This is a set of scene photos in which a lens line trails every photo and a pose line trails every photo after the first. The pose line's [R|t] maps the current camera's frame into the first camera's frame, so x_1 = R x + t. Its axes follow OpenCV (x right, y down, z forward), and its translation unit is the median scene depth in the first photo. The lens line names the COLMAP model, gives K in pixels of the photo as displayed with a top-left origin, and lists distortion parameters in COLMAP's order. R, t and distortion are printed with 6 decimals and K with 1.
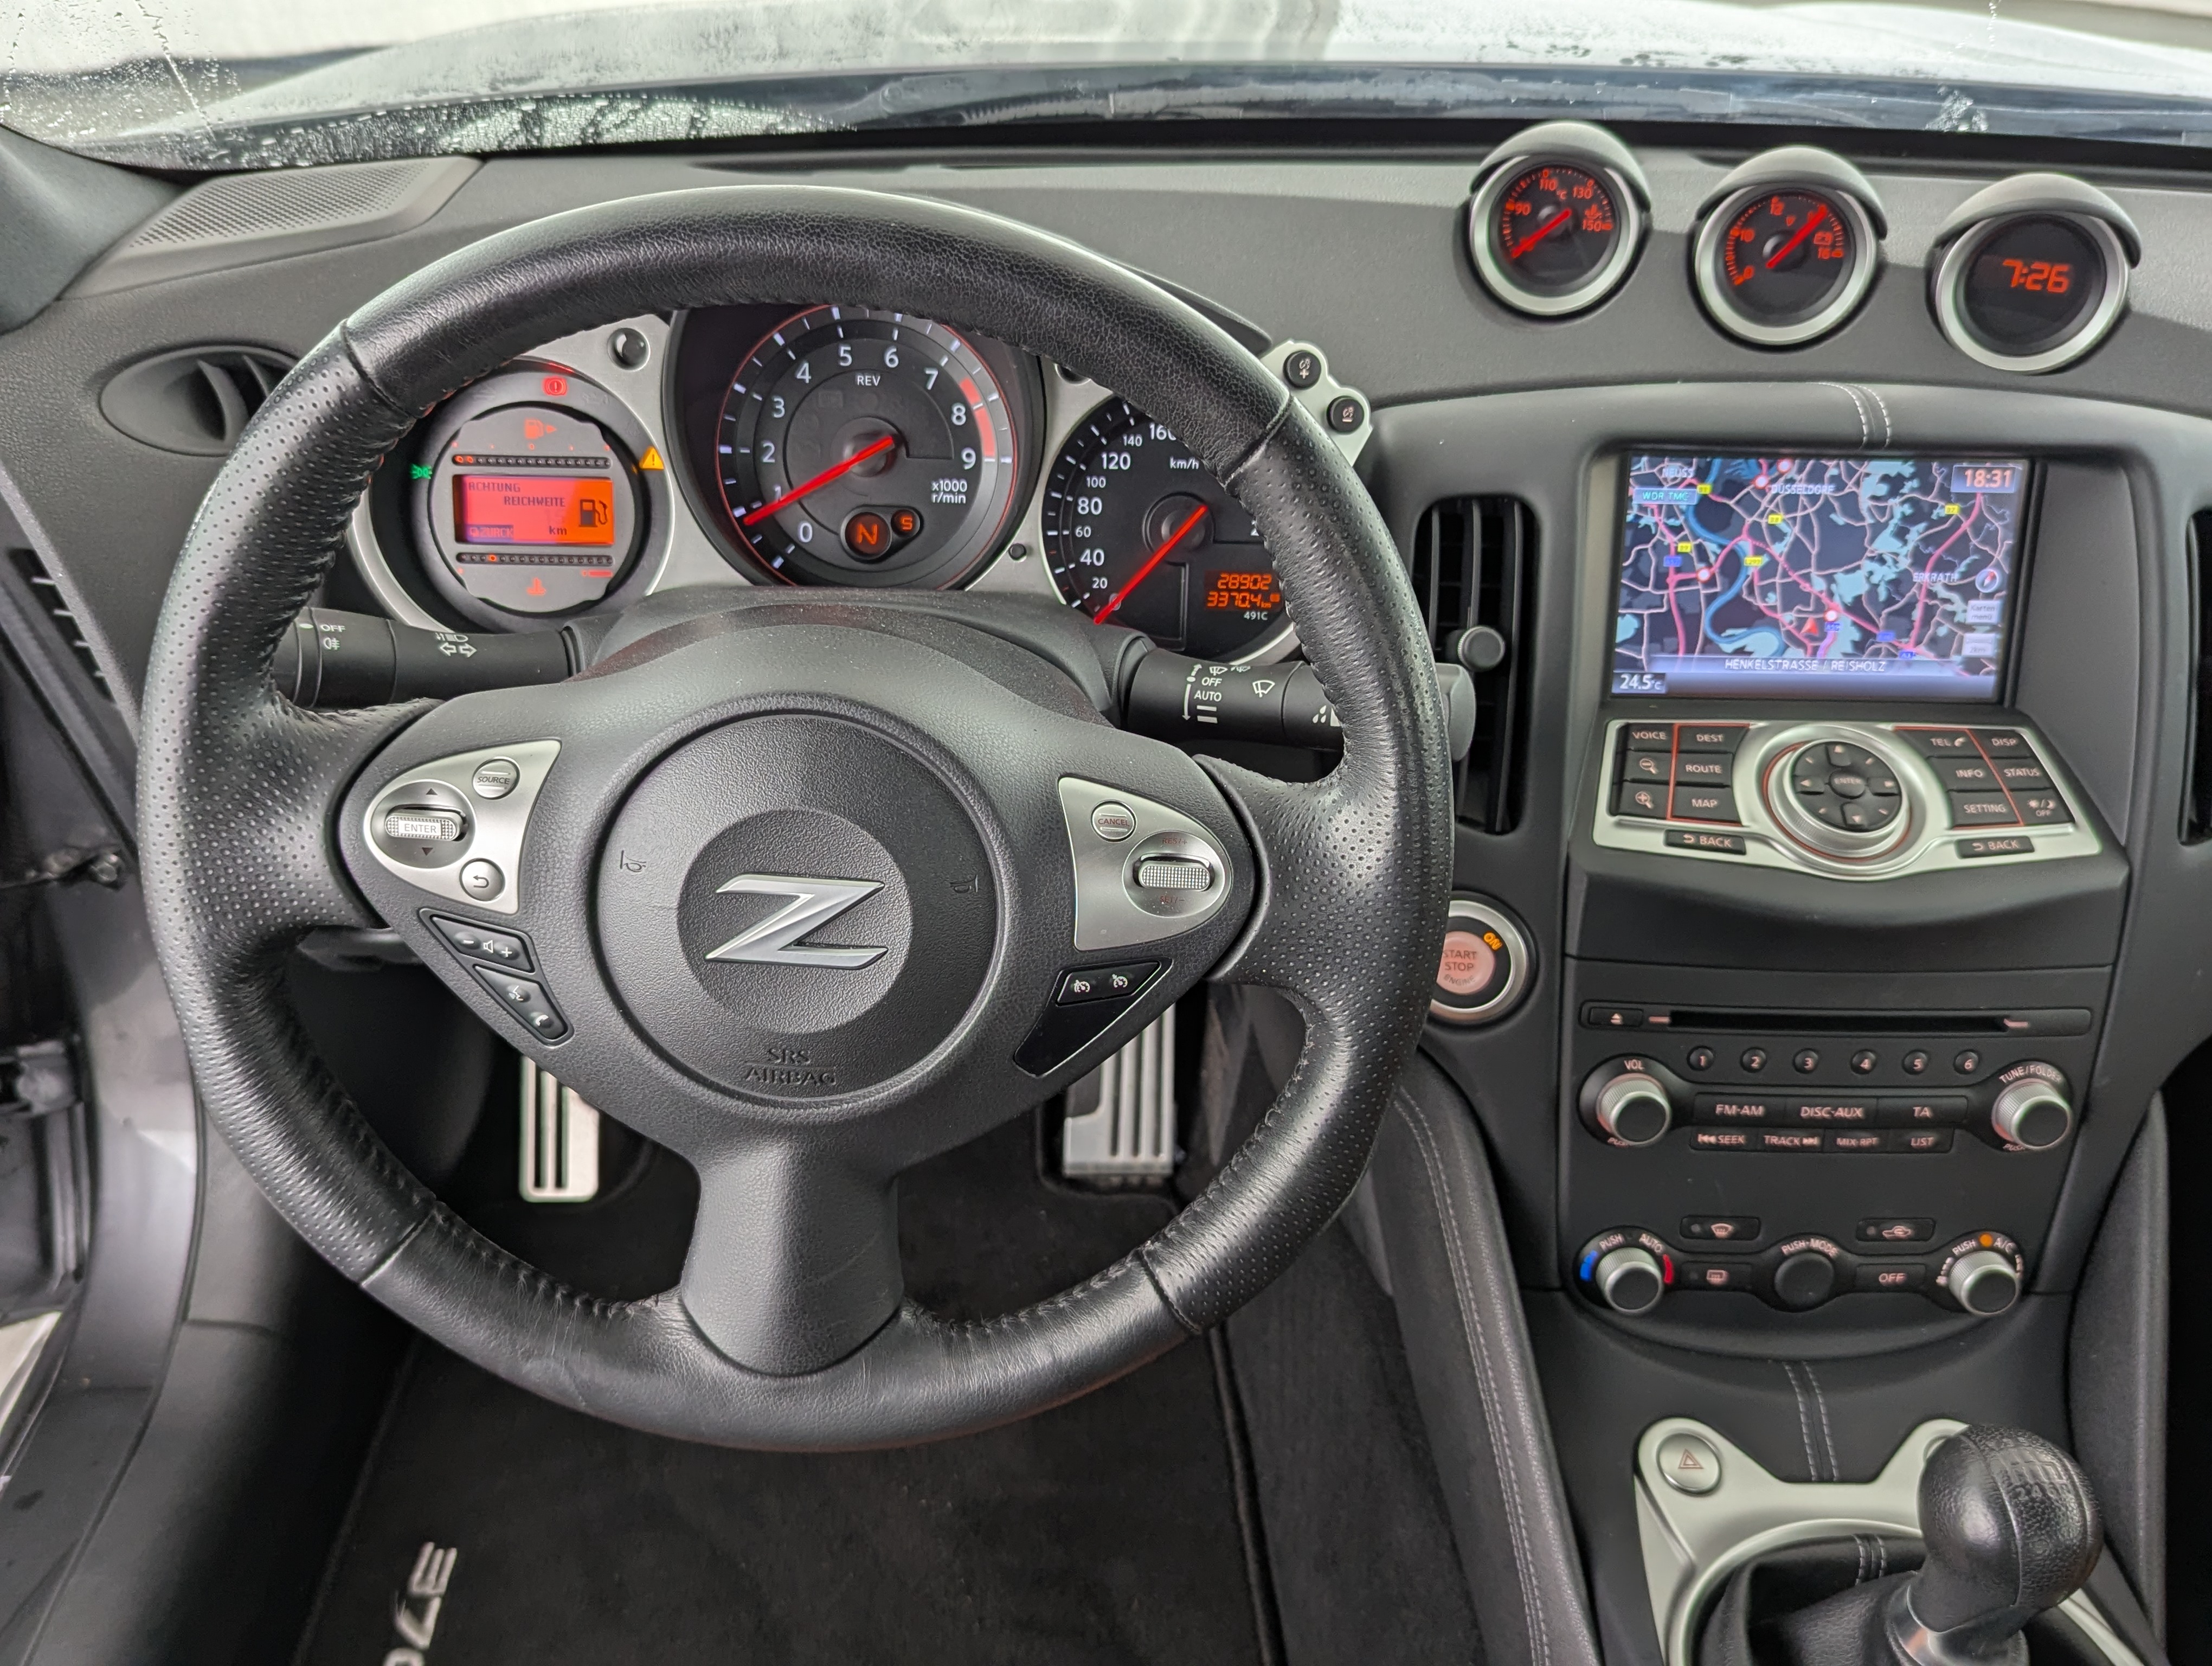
lens RADIAL K [[1728.1, 0, 1103.3], [0, 1728.1, 814.3], [0, 0, 1]] dist [0.010677, -0.003864]
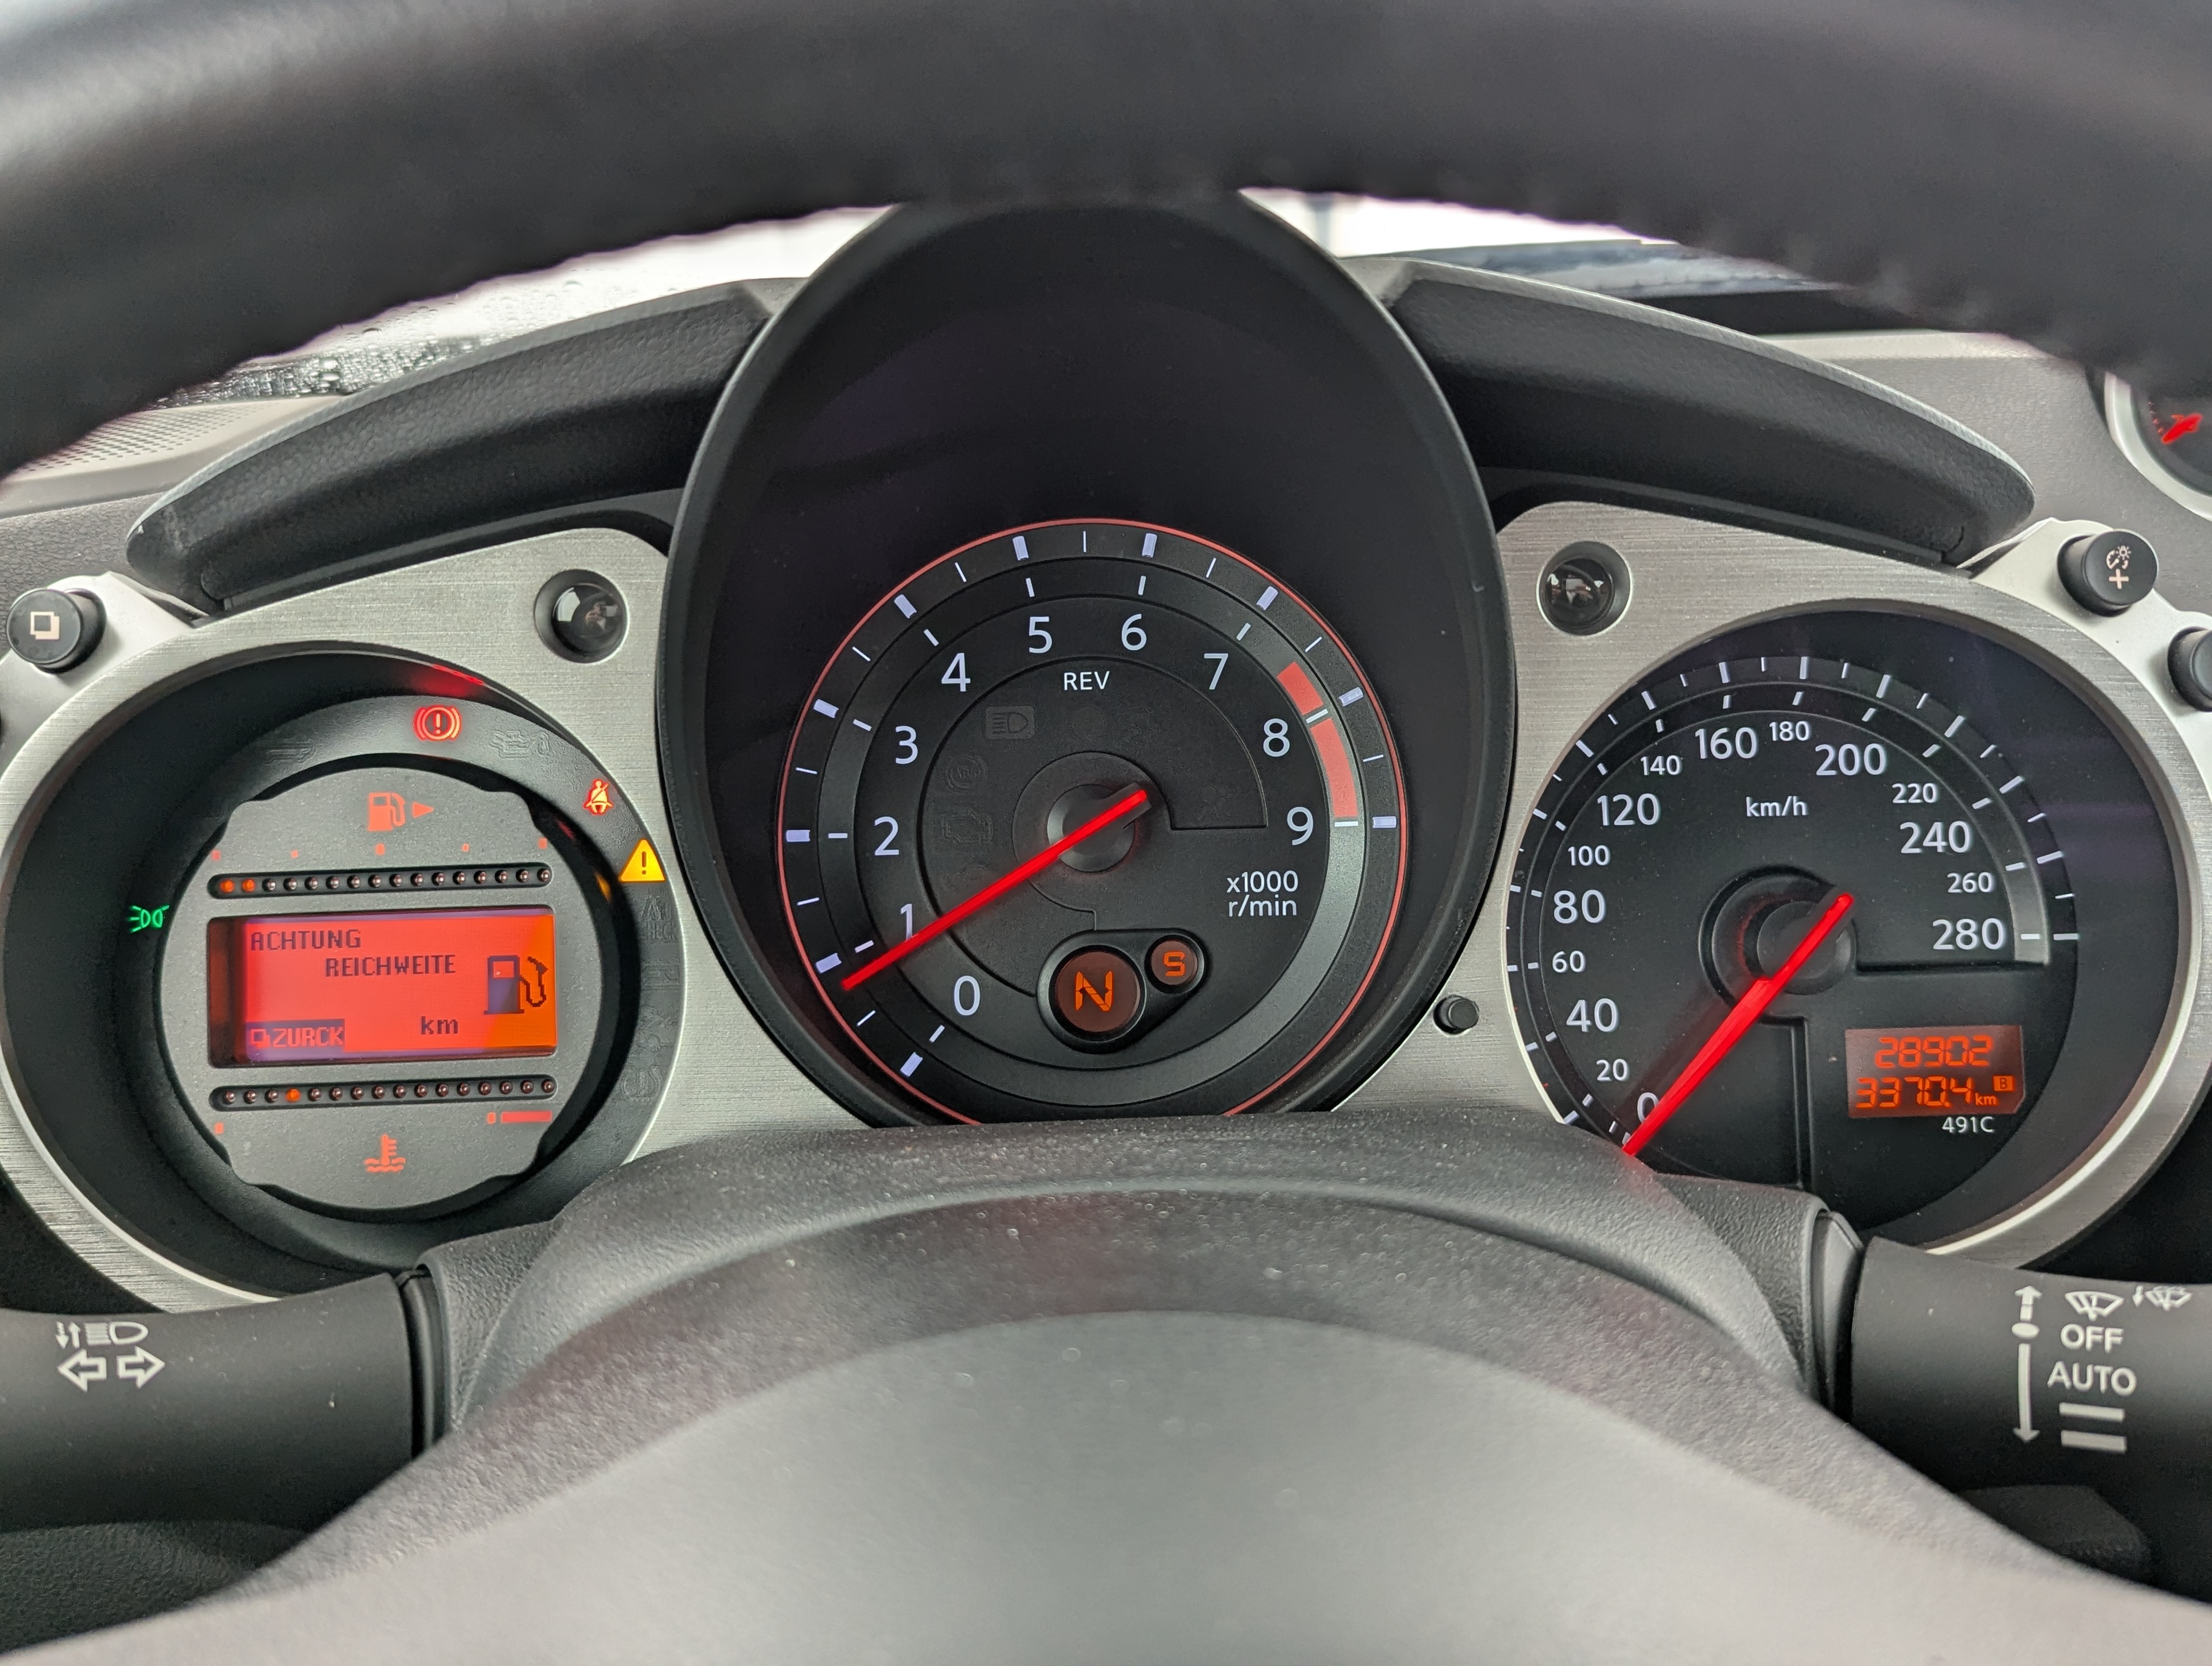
lens RADIAL K [[1743.5, 0, 1117.6], [0, 1743.5, 837.6], [0, 0, 1]] dist [-0.002601, 0.000882]
pose [[0.998357, -0.056692, -0.008267, -0.126215], [0.053361, 0.972657, -0.226035, -0.096698], [0.020855, 0.225223, 0.974084, 0.532838]]
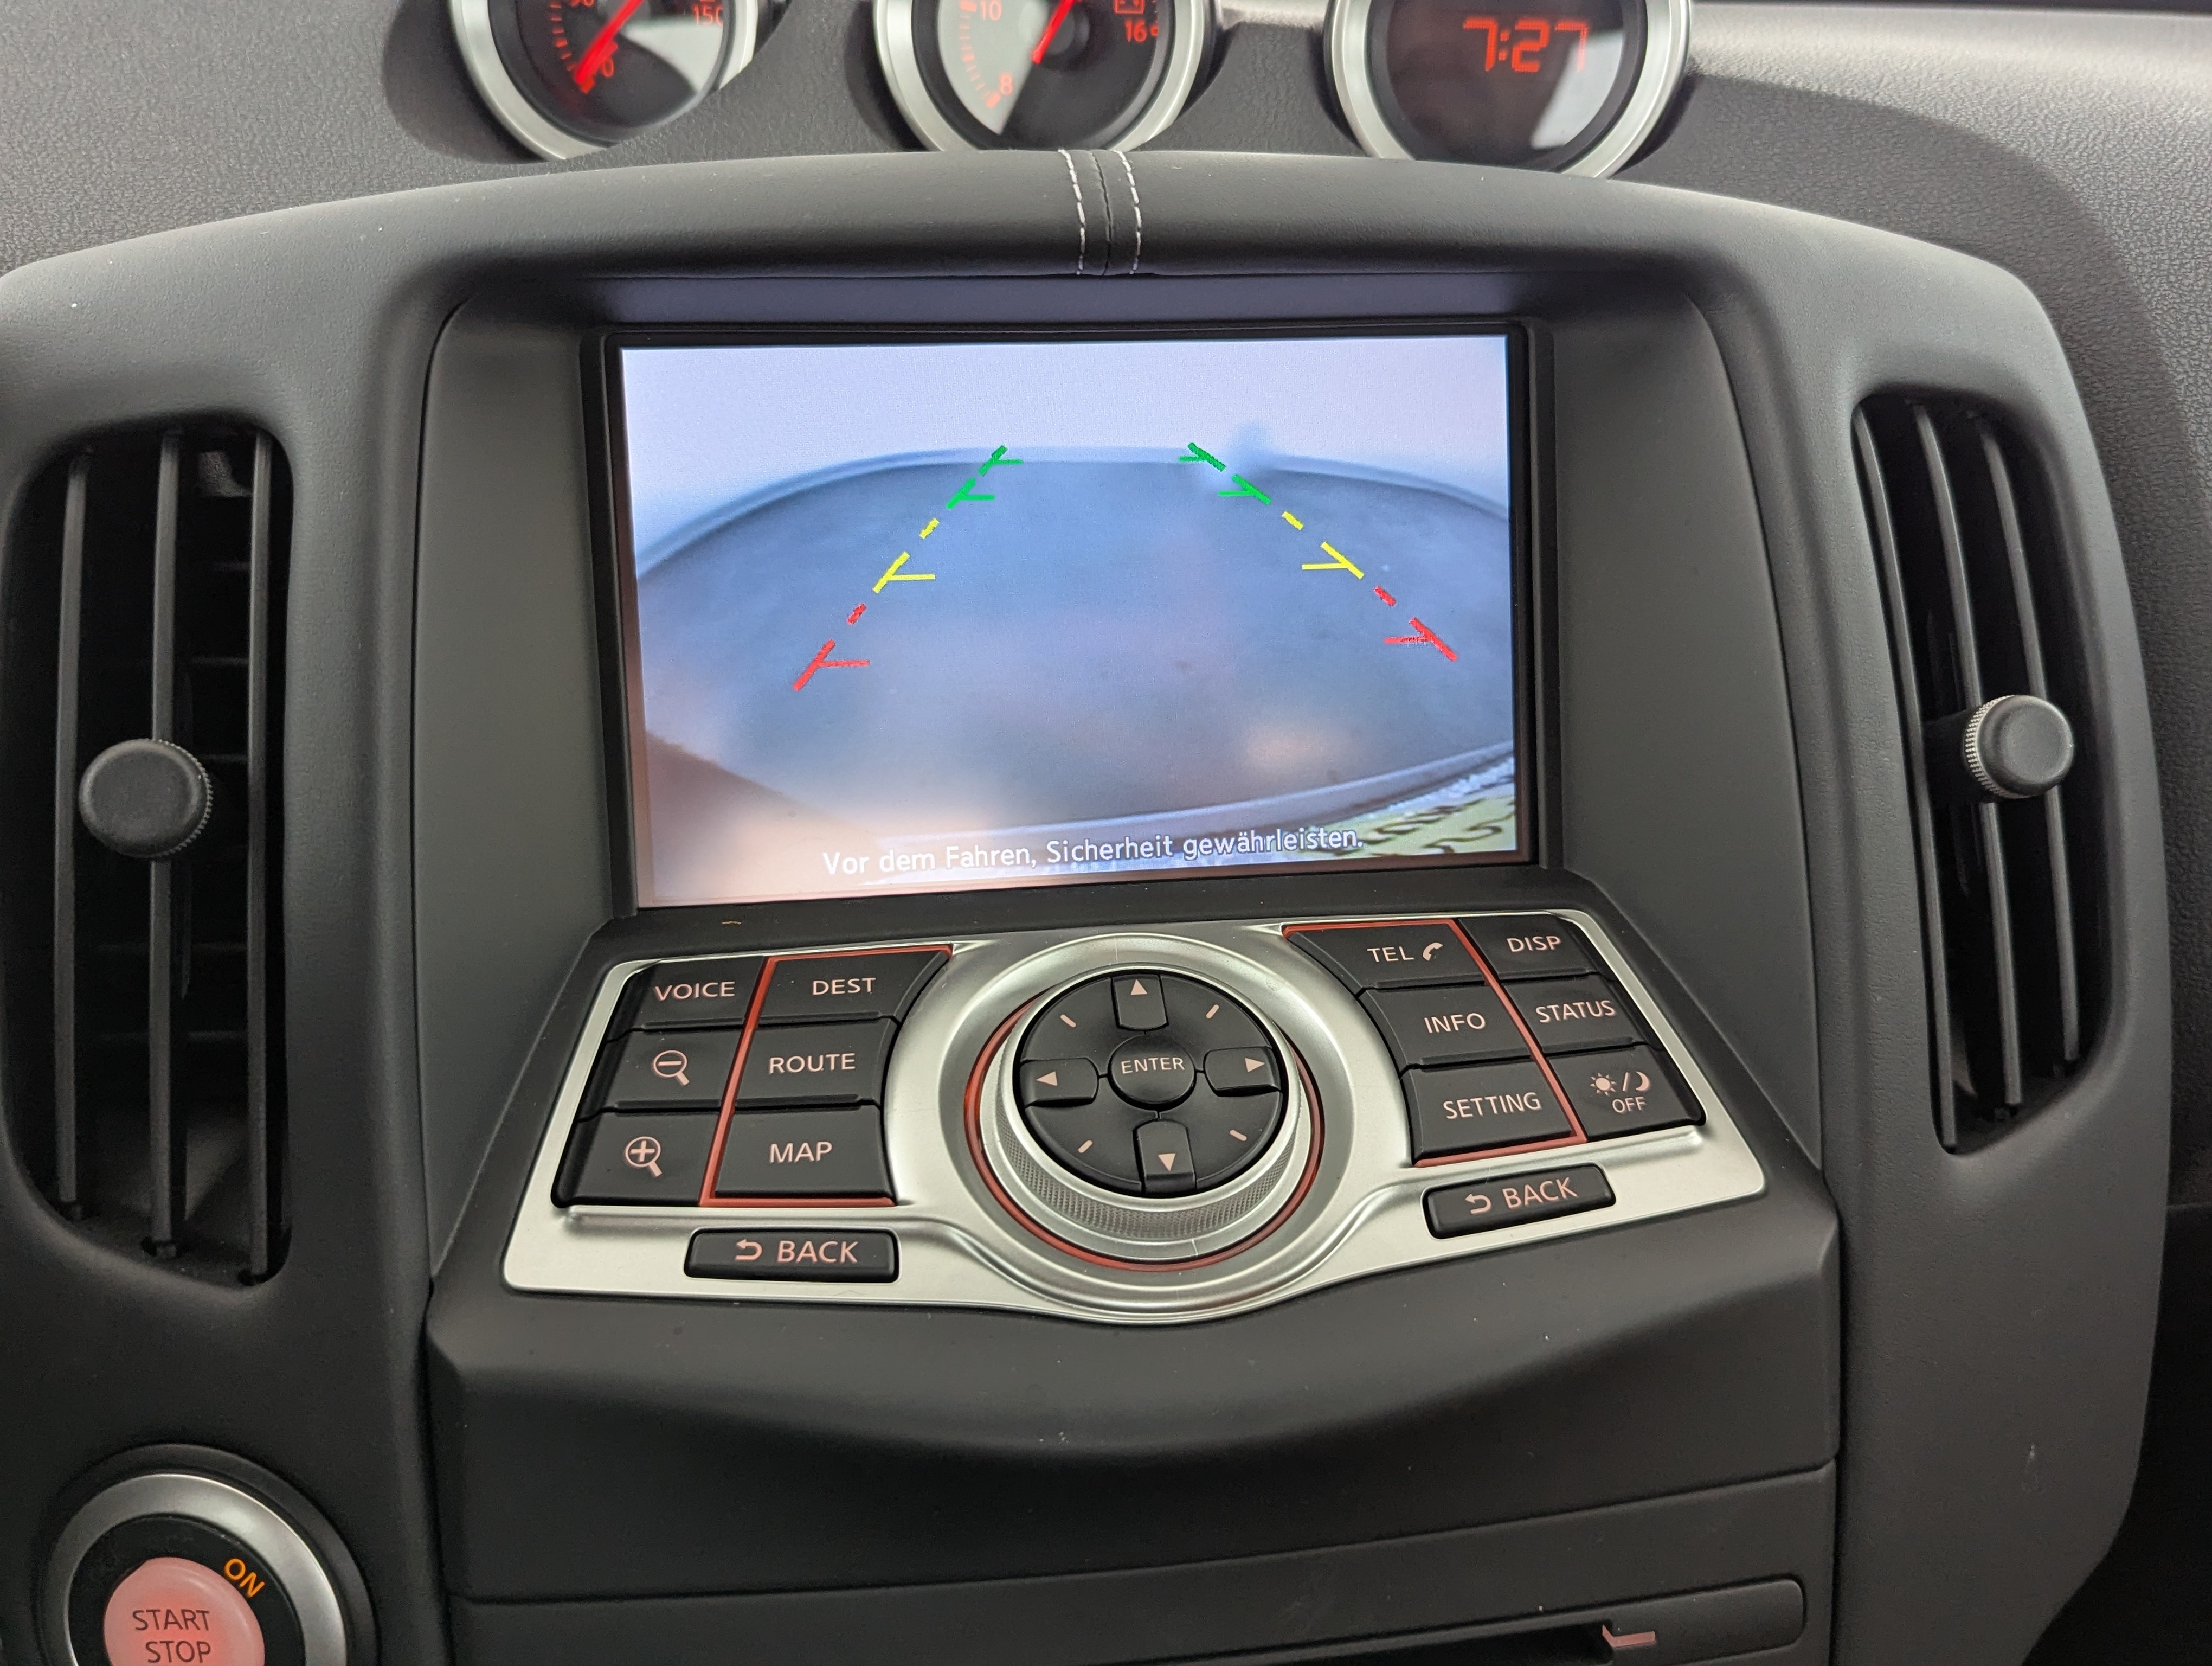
lens RADIAL K [[1769.6, 0, 1100.0], [0, 1769.6, 843.9], [0, 0, 1]] dist [0.010864, -0.006405]
pose [[0.992404, -0.068068, 0.102478, 0.376816], [0.082302, 0.986469, -0.141792, -0.012757], [-0.091440, 0.149149, 0.984578, 0.581884]]
